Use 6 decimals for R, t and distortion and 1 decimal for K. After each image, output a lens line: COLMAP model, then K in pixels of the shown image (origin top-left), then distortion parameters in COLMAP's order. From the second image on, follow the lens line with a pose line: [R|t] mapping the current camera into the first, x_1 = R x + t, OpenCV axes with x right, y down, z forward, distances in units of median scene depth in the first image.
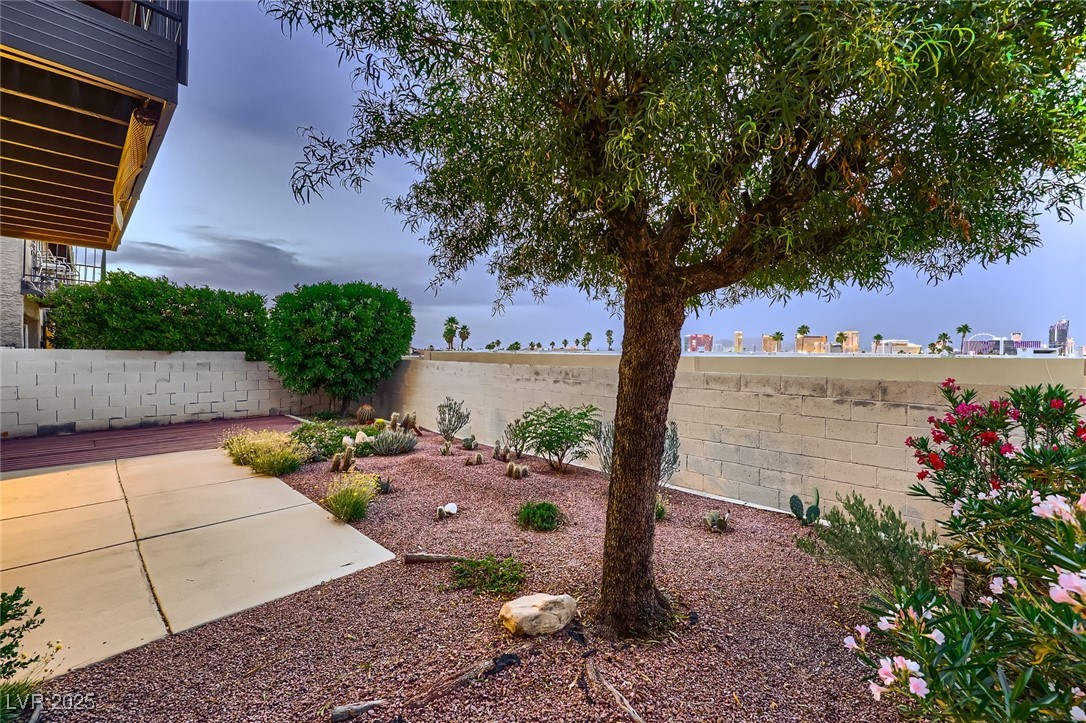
lens RADIAL K [[443.2, 0, 547.2], [0, 443.2, 361.5], [0, 0, 1]] dist [0.003874, 0.000616]
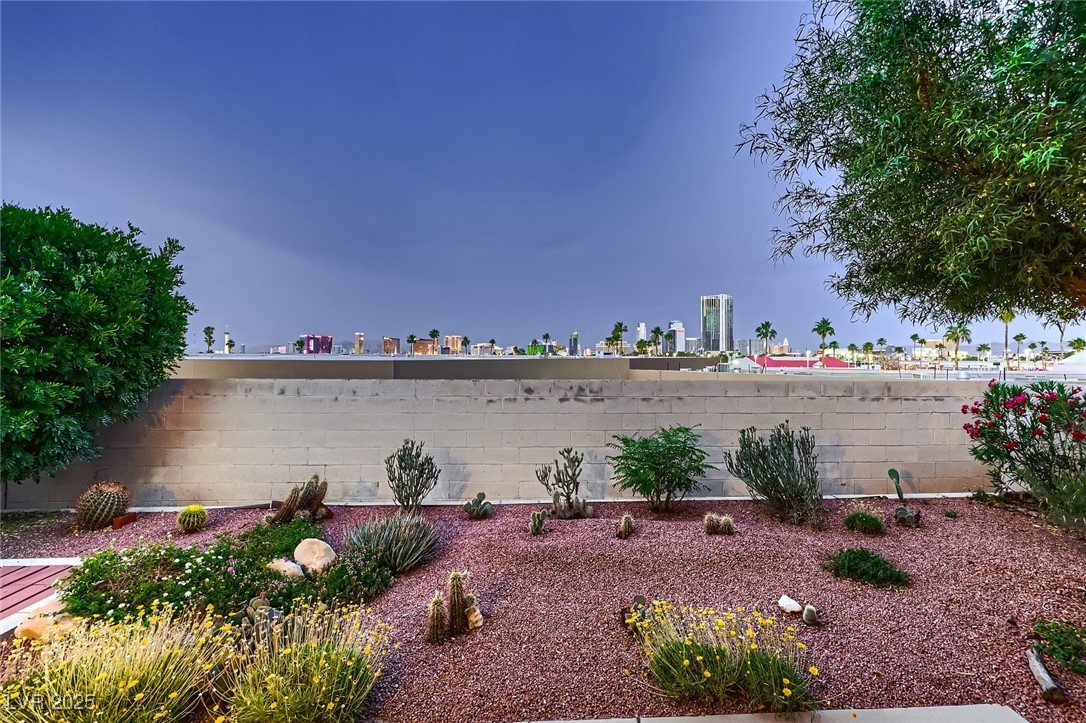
lens RADIAL K [[443.2, 0, 543.5], [0, 443.2, 357.3], [0, 0, 1]] dist [0.003874, 0.000616]
pose [[0.699250, -0.010830, 0.714795, -0.586084], [0.020814, 0.999770, -0.005214, -0.027662], [-0.714574, 0.018523, 0.699314, 0.495975]]
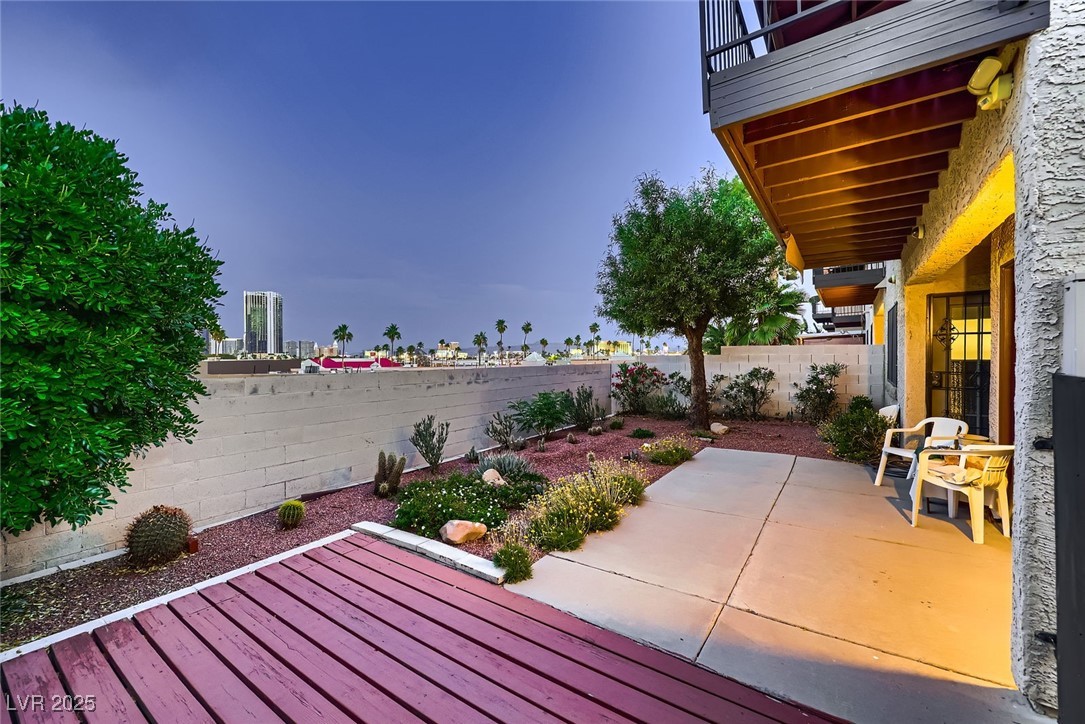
lens RADIAL K [[442.8, 0, 536.2], [0, 442.8, 366.8], [0, 0, 1]] dist [0.003874, 0.000616]
pose [[-0.141575, -0.032720, 0.989387, -1.139275], [0.032521, 0.998760, 0.037684, -0.031944], [-0.989393, 0.037511, -0.140336, 1.028741]]
